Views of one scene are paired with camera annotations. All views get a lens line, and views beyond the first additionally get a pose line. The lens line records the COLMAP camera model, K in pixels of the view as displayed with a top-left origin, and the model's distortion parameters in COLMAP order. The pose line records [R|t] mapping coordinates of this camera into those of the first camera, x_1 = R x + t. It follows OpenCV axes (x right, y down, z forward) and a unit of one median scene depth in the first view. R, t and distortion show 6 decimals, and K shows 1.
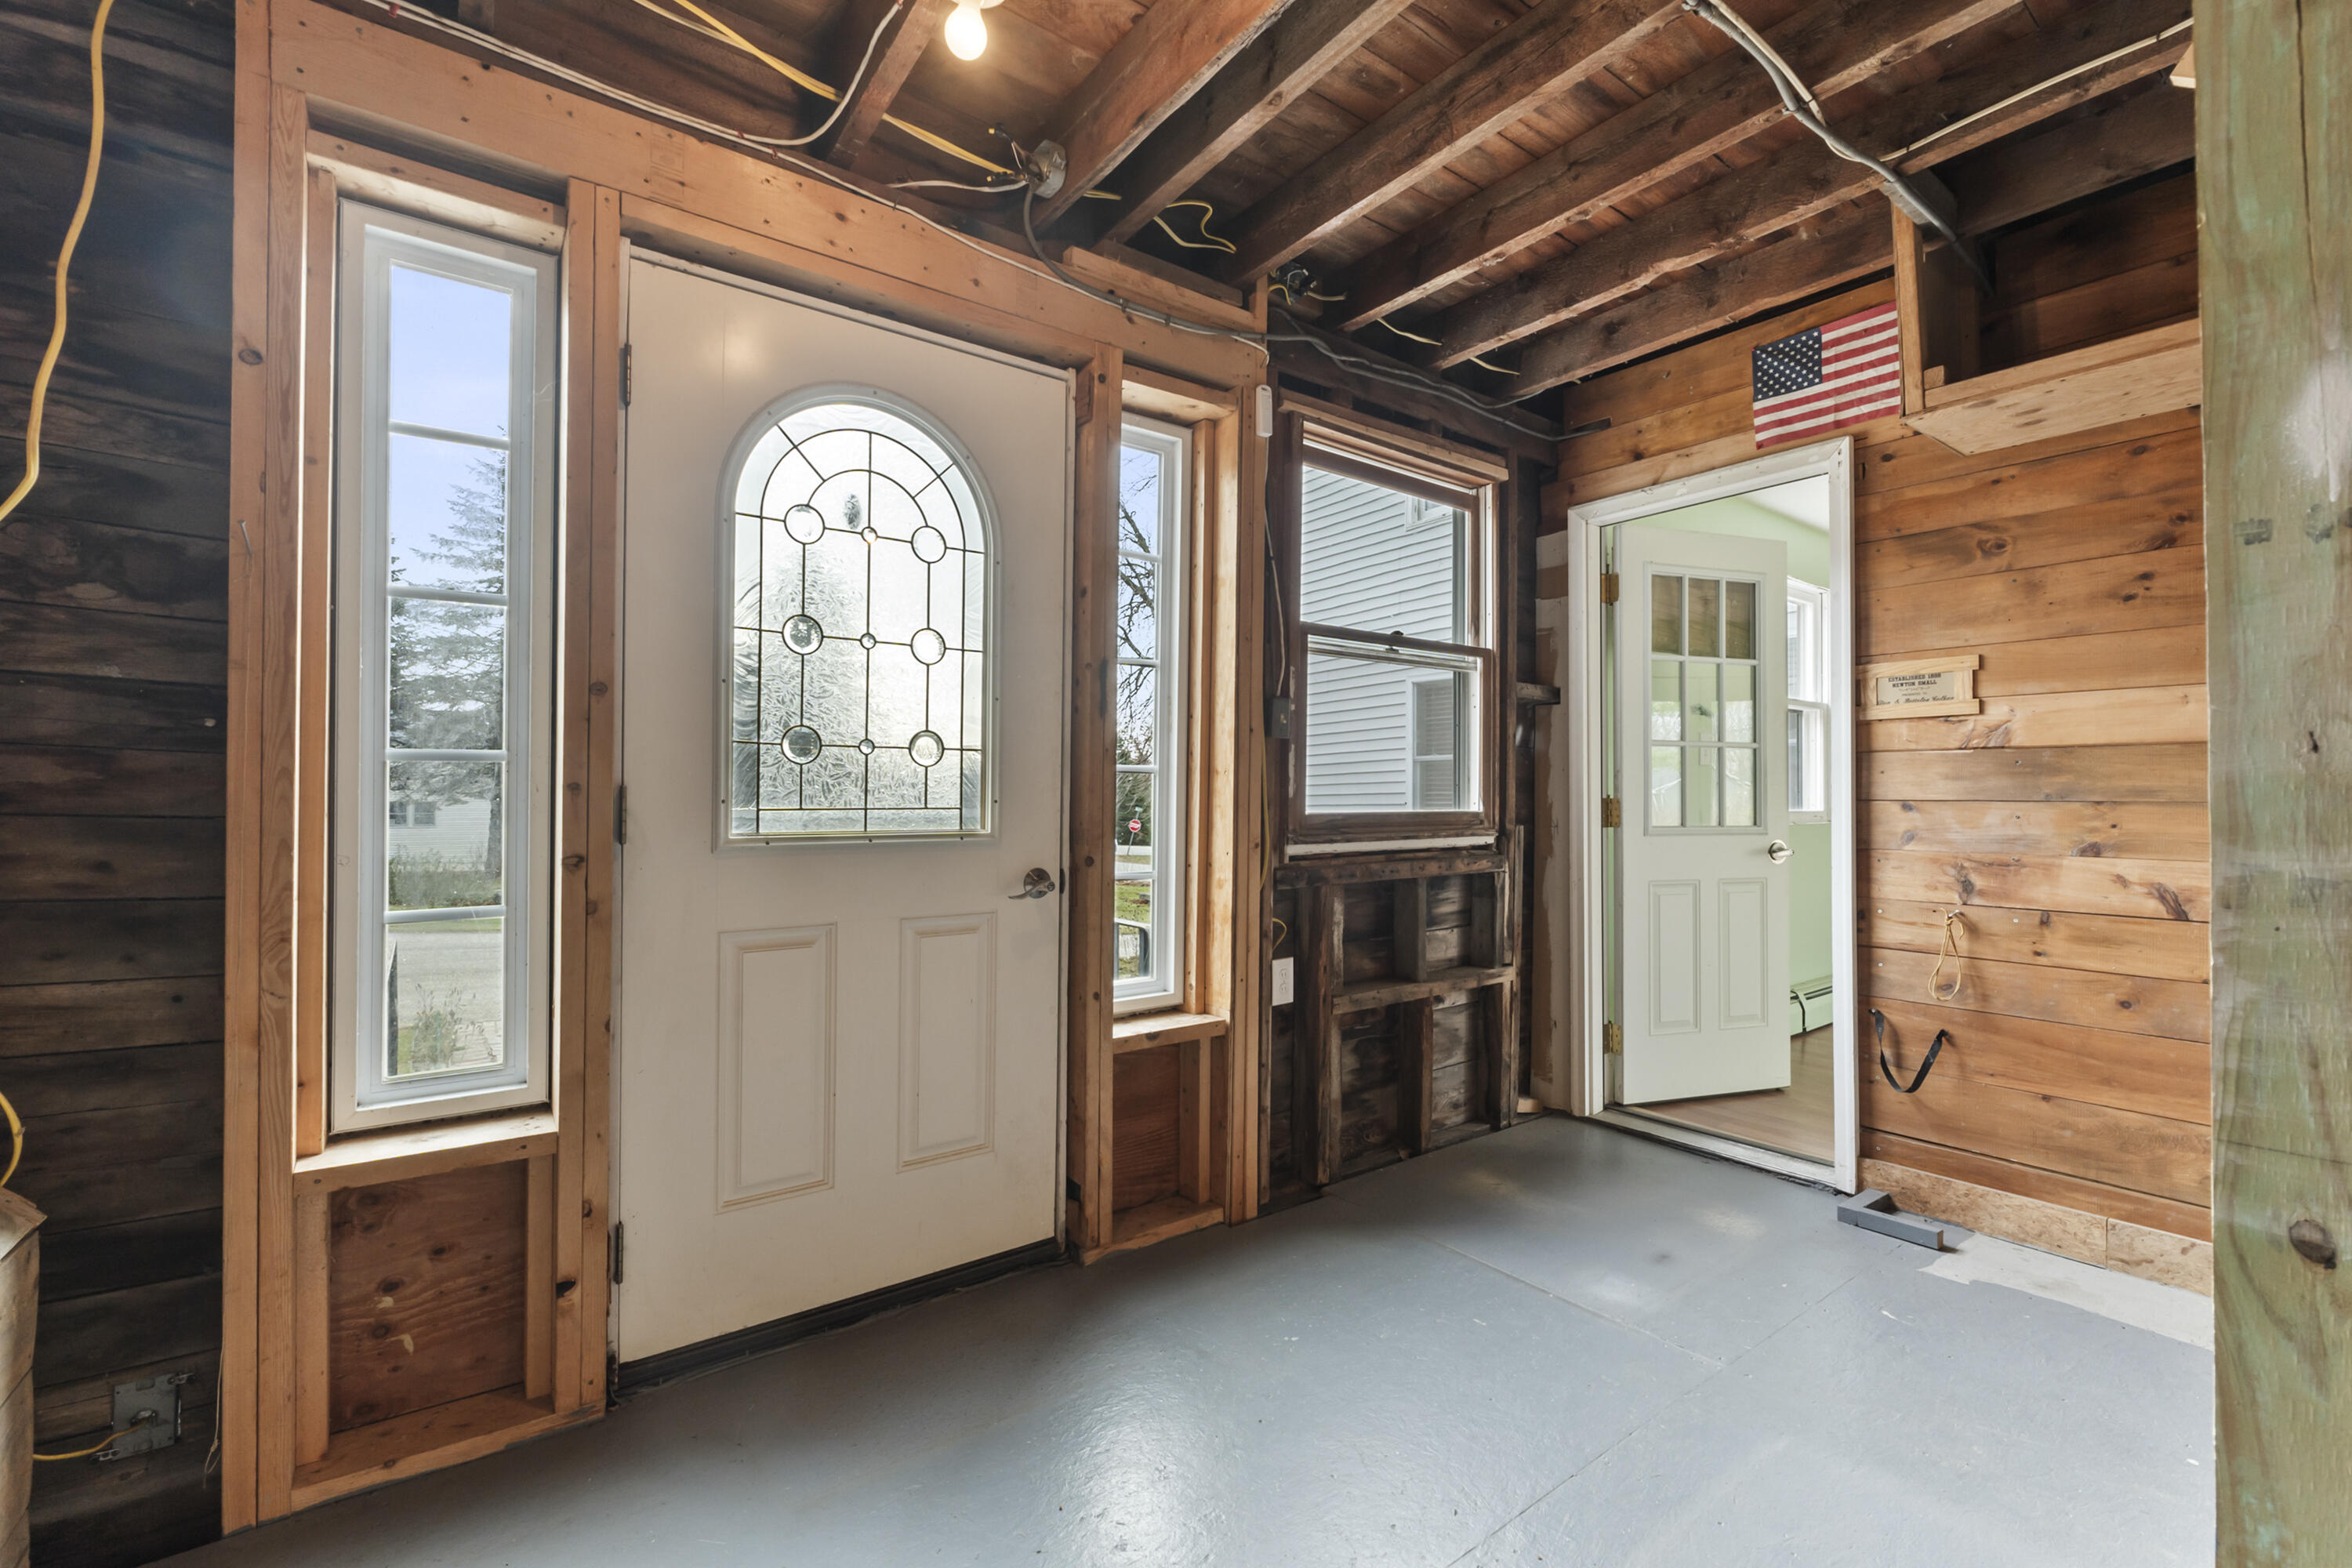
lens RADIAL K [[1006.3, 0, 1181.0], [0, 1006.3, 794.3], [0, 0, 1]] dist [-0.006710, -0.000100]
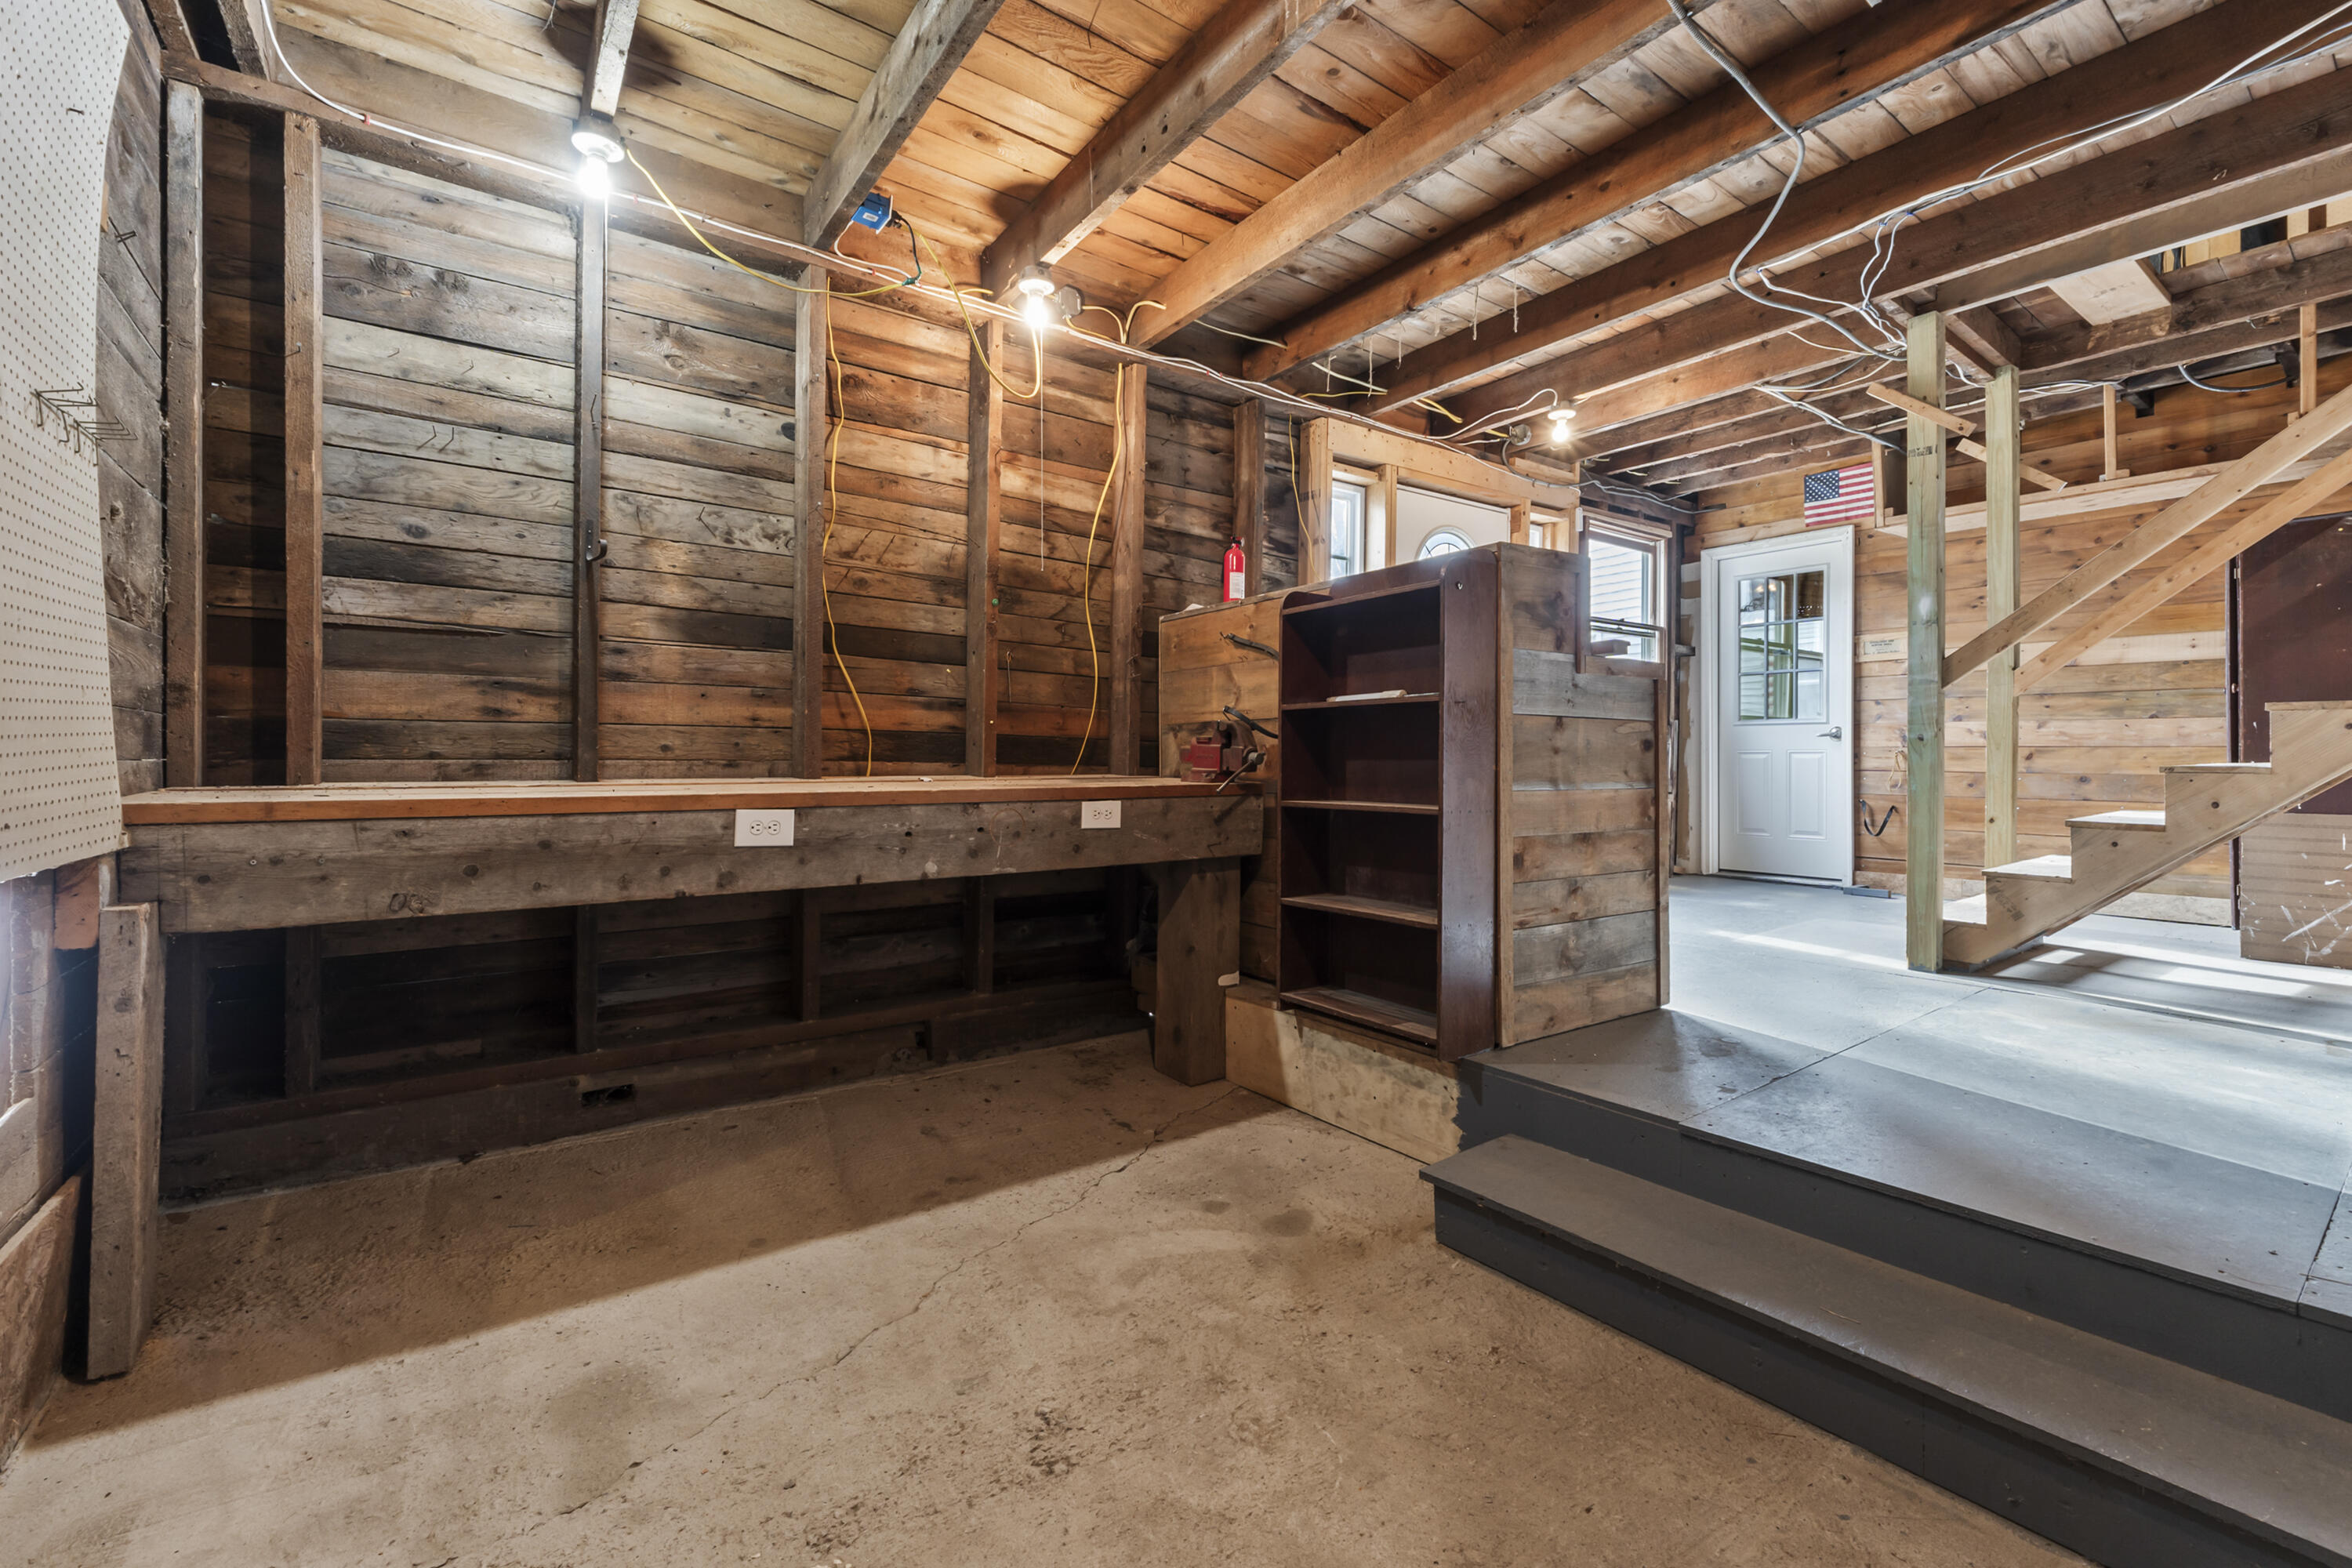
lens RADIAL K [[1006.3, 0, 1171.8], [0, 1006.3, 770.8], [0, 0, 1]] dist [-0.006710, -0.000100]
pose [[0.999912, -0.002236, -0.013049, -0.722539], [0.002488, 0.999811, 0.019307, 0.108723], [0.013003, -0.019338, 0.999728, -1.113673]]
